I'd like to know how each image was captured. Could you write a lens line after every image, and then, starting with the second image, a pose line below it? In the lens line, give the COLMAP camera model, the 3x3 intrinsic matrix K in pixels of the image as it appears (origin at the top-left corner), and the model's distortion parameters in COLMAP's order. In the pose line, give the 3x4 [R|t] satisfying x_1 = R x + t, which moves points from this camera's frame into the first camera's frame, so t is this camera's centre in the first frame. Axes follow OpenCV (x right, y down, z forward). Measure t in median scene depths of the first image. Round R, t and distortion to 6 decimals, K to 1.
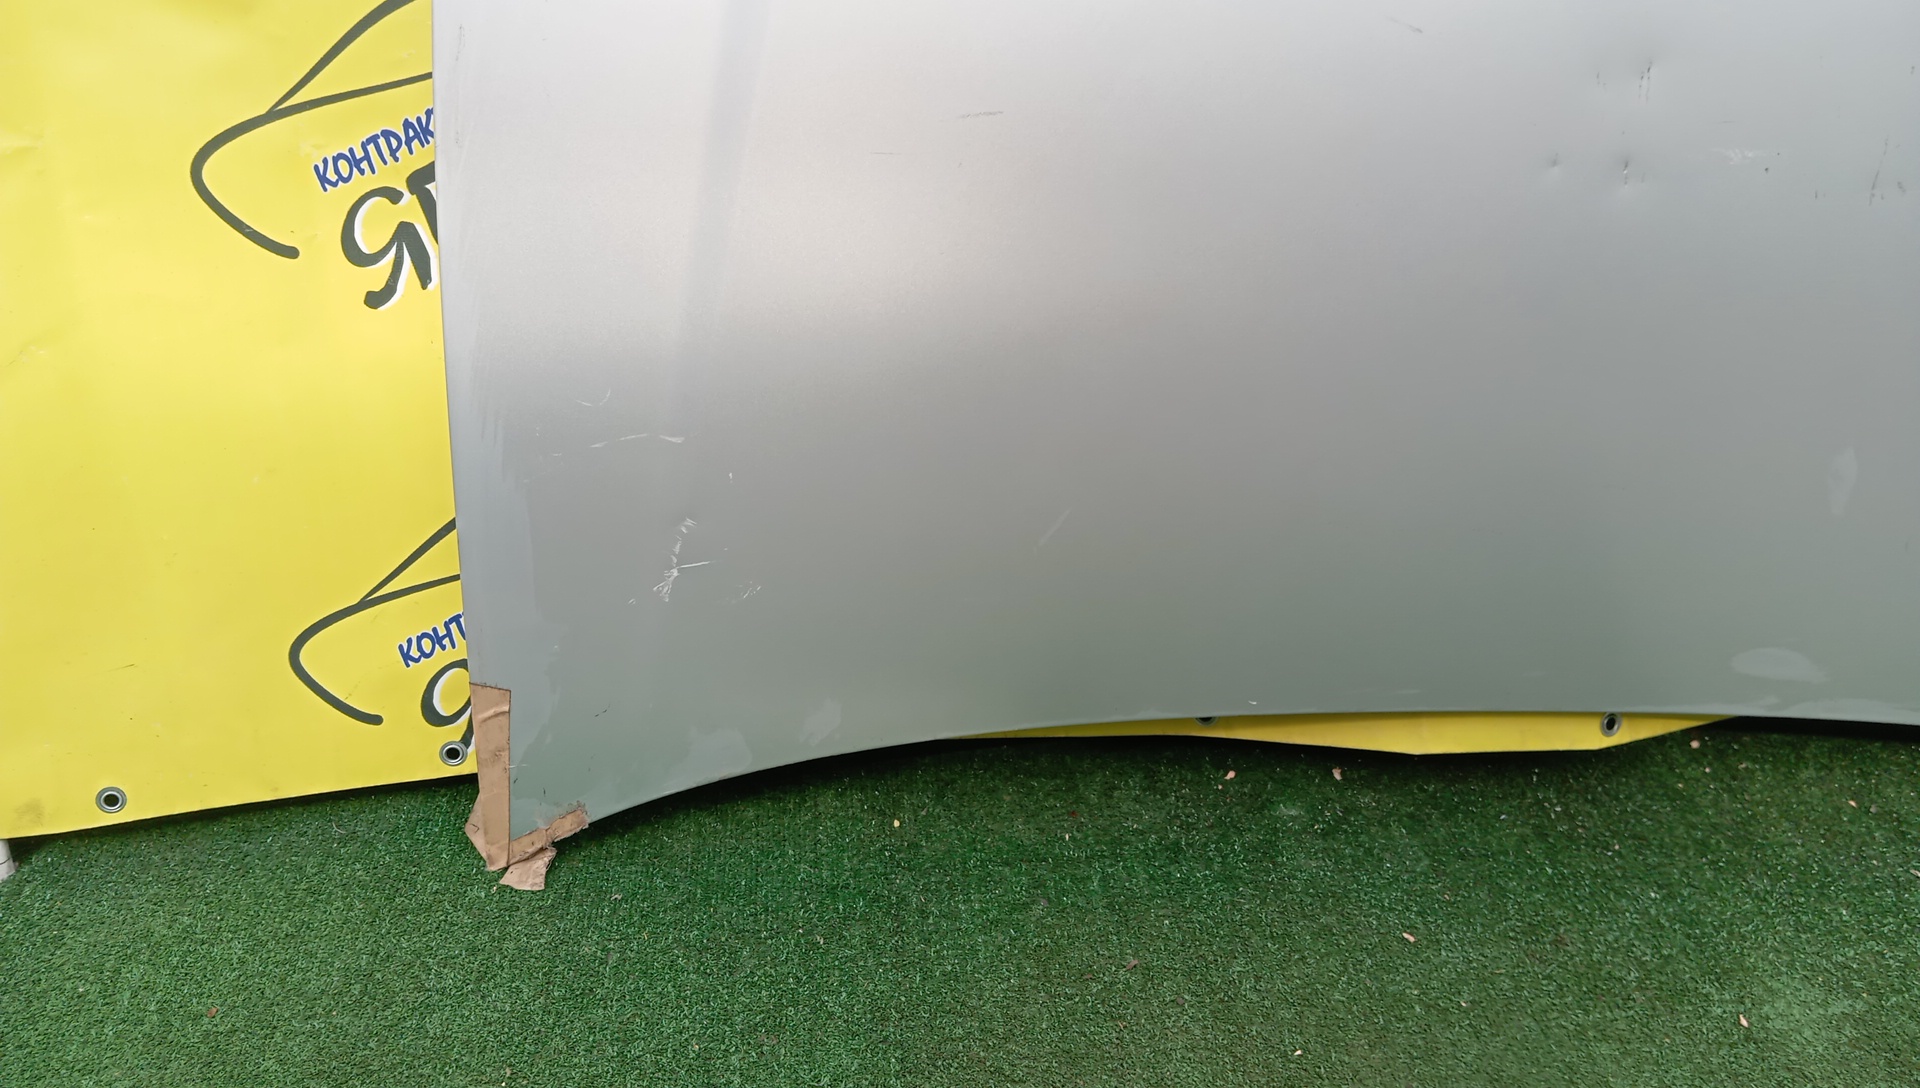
lens RADIAL K [[1555.1, 0, 950.5], [0, 1555.1, 547.2], [0, 0, 1]] dist [0.082811, -0.168448]
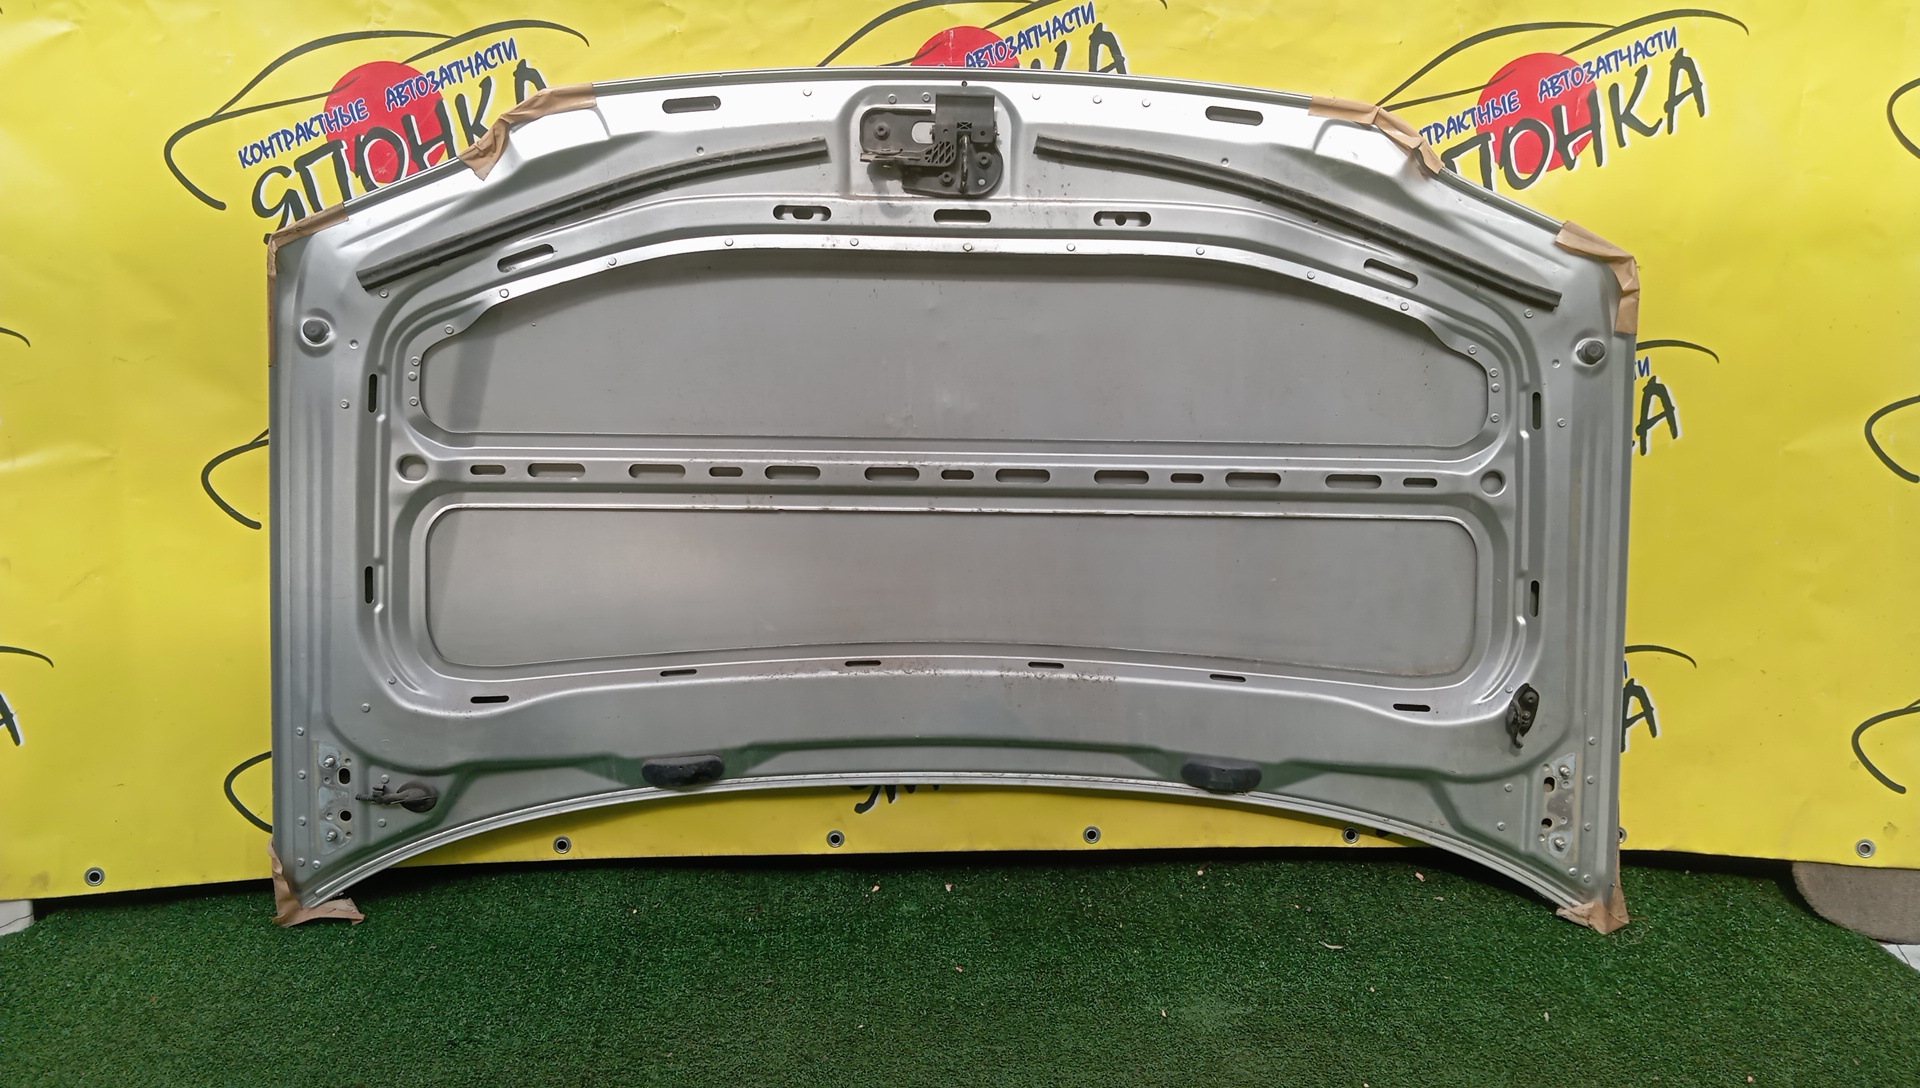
lens RADIAL K [[1555.1, 0, 950.5], [0, 1555.1, 547.2], [0, 0, 1]] dist [0.082811, -0.168448]
pose [[0.999957, 0.005458, -0.007494, 0.276059], [-0.007290, 0.962311, -0.271854, 0.250625], [0.005727, 0.271897, 0.962309, -0.510848]]
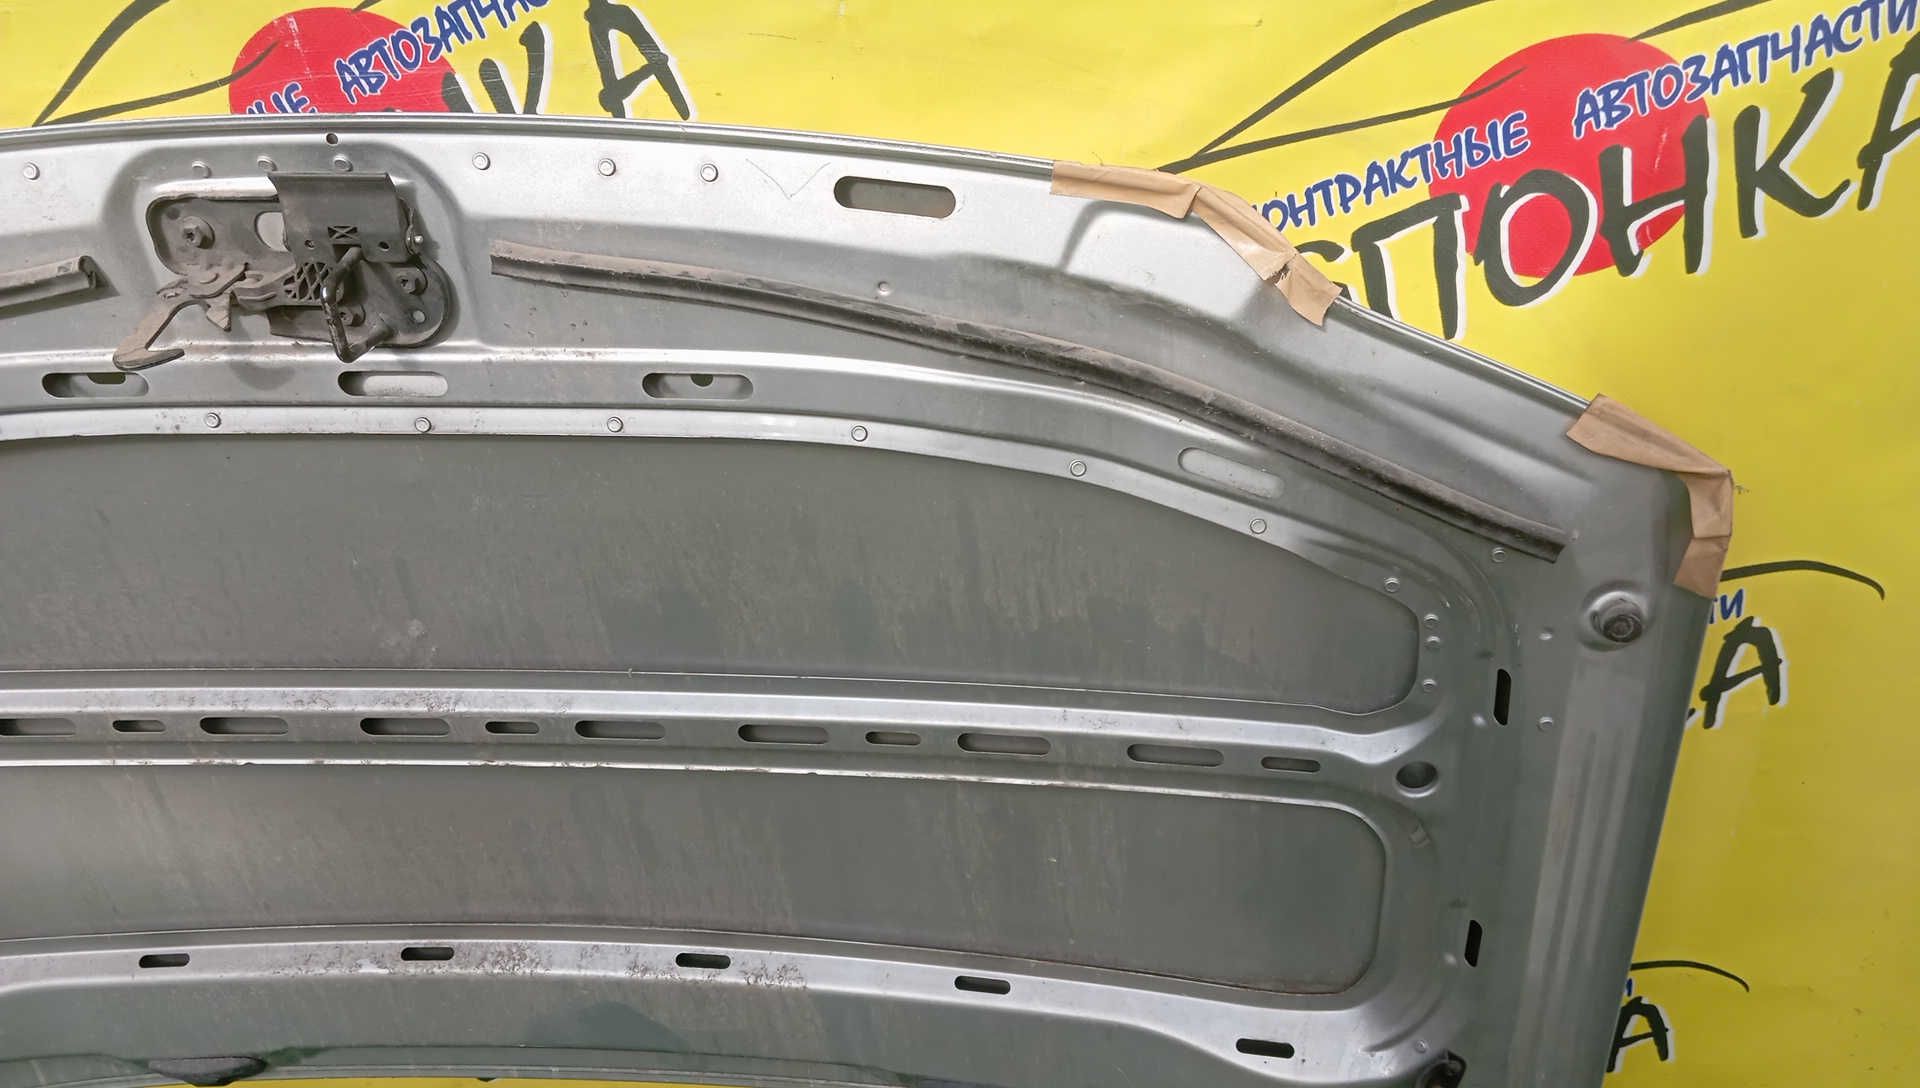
lens RADIAL K [[1555.1, 0, 950.5], [0, 1555.1, 547.2], [0, 0, 1]] dist [0.082811, -0.168448]
pose [[0.992927, 0.021410, -0.116784, 0.617249], [-0.002435, 0.987073, 0.160256, -0.454466], [0.118705, -0.158838, 0.980143, 0.058084]]
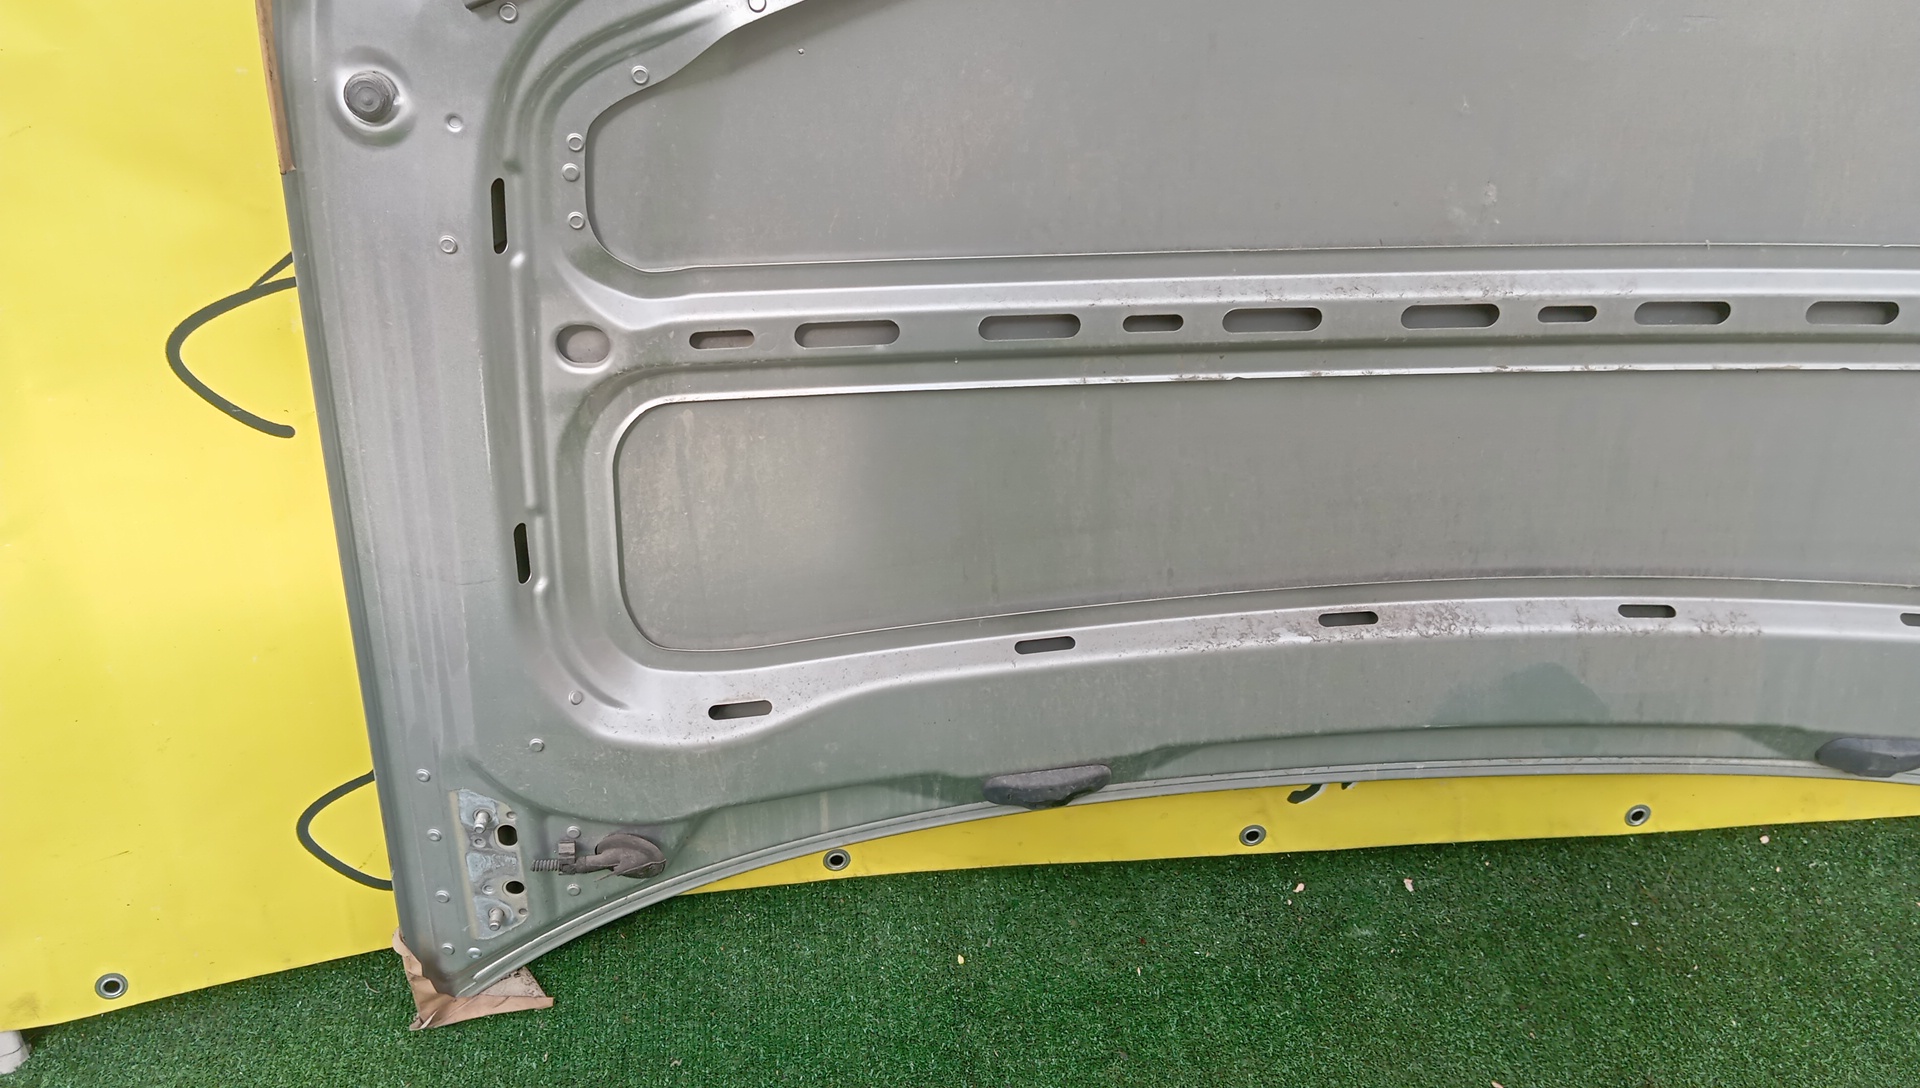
lens RADIAL K [[1555.1, 0, 950.5], [0, 1555.1, 547.2], [0, 0, 1]] dist [0.082811, -0.168448]
pose [[0.998805, -0.013848, 0.046870, -0.084048], [0.008405, 0.993402, 0.114377, -0.187931], [-0.048145, -0.113847, 0.992331, 0.079602]]
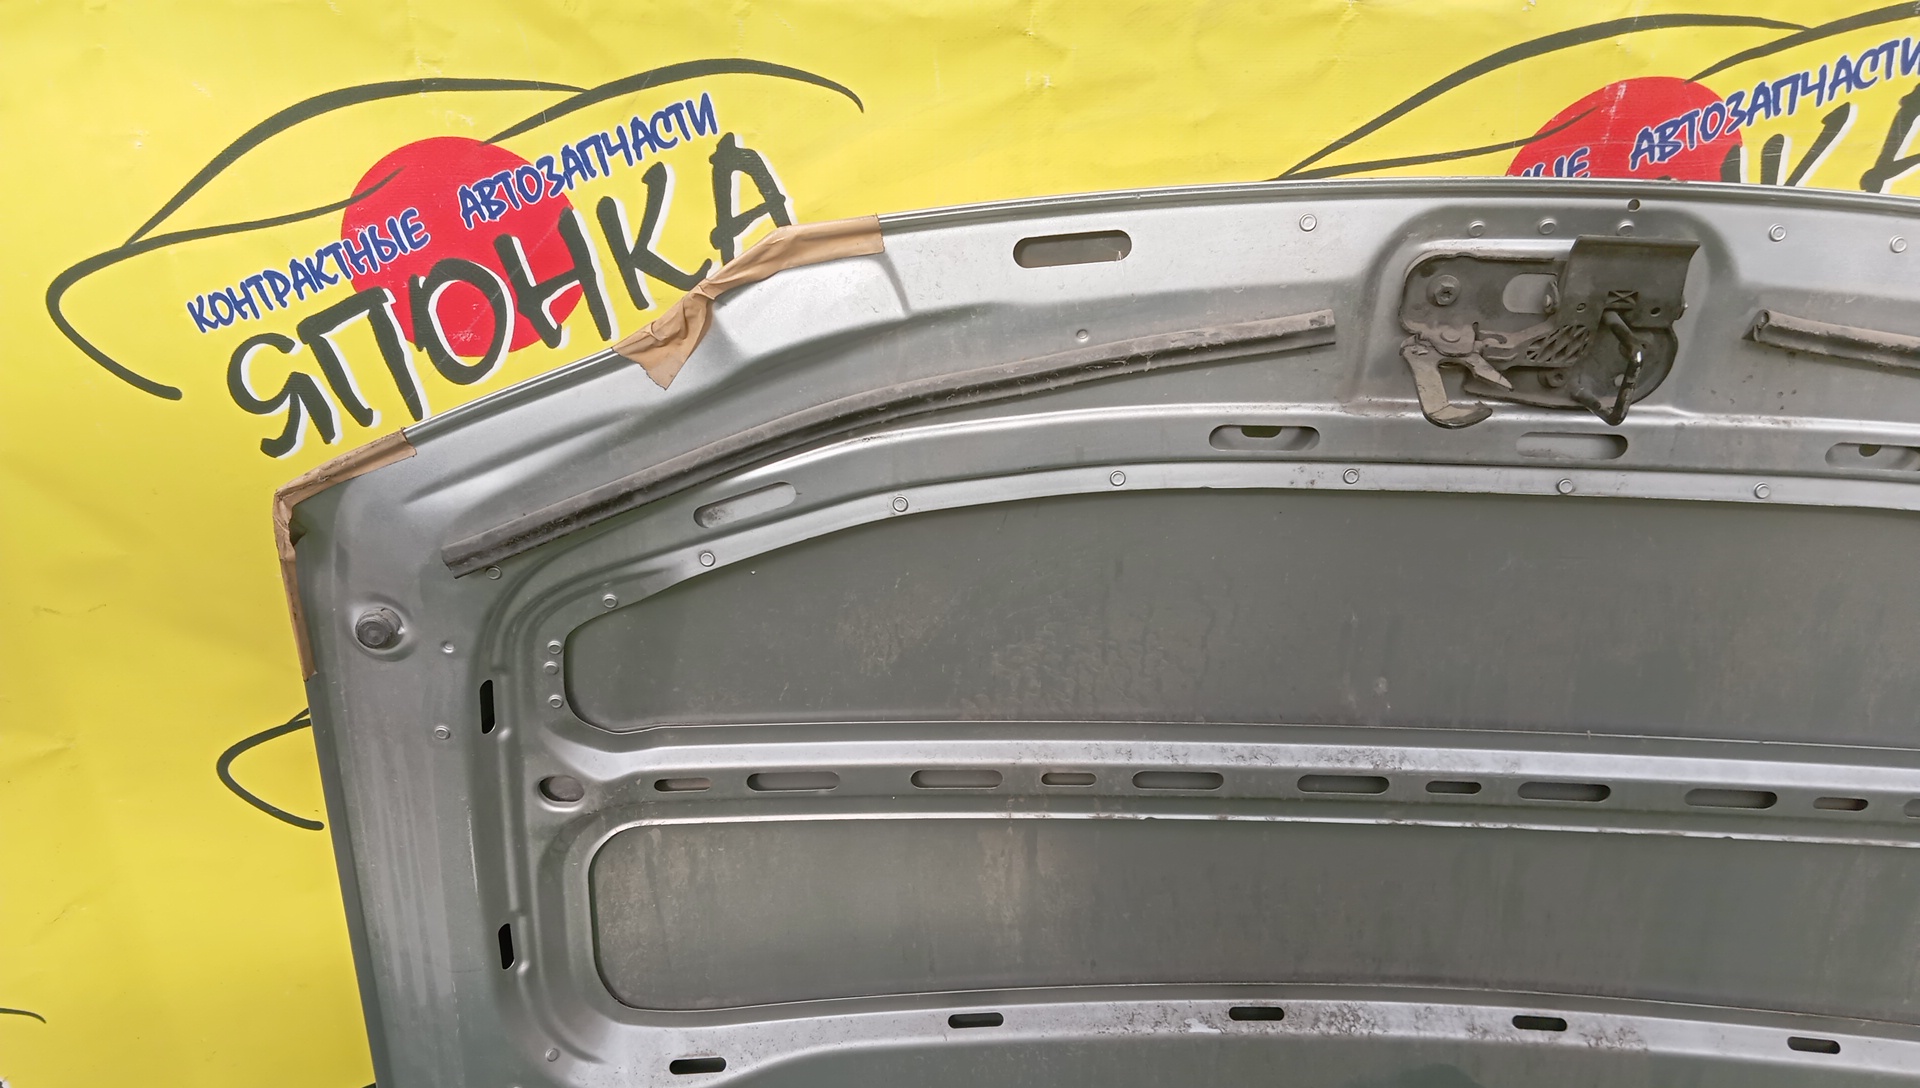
lens RADIAL K [[1555.1, 0, 950.5], [0, 1555.1, 547.2], [0, 0, 1]] dist [0.082811, -0.168448]
pose [[0.998568, 0.042467, -0.032547, 0.012332], [-0.037961, 0.990998, 0.128382, -0.448035], [0.037706, -0.126962, 0.991191, 0.011030]]
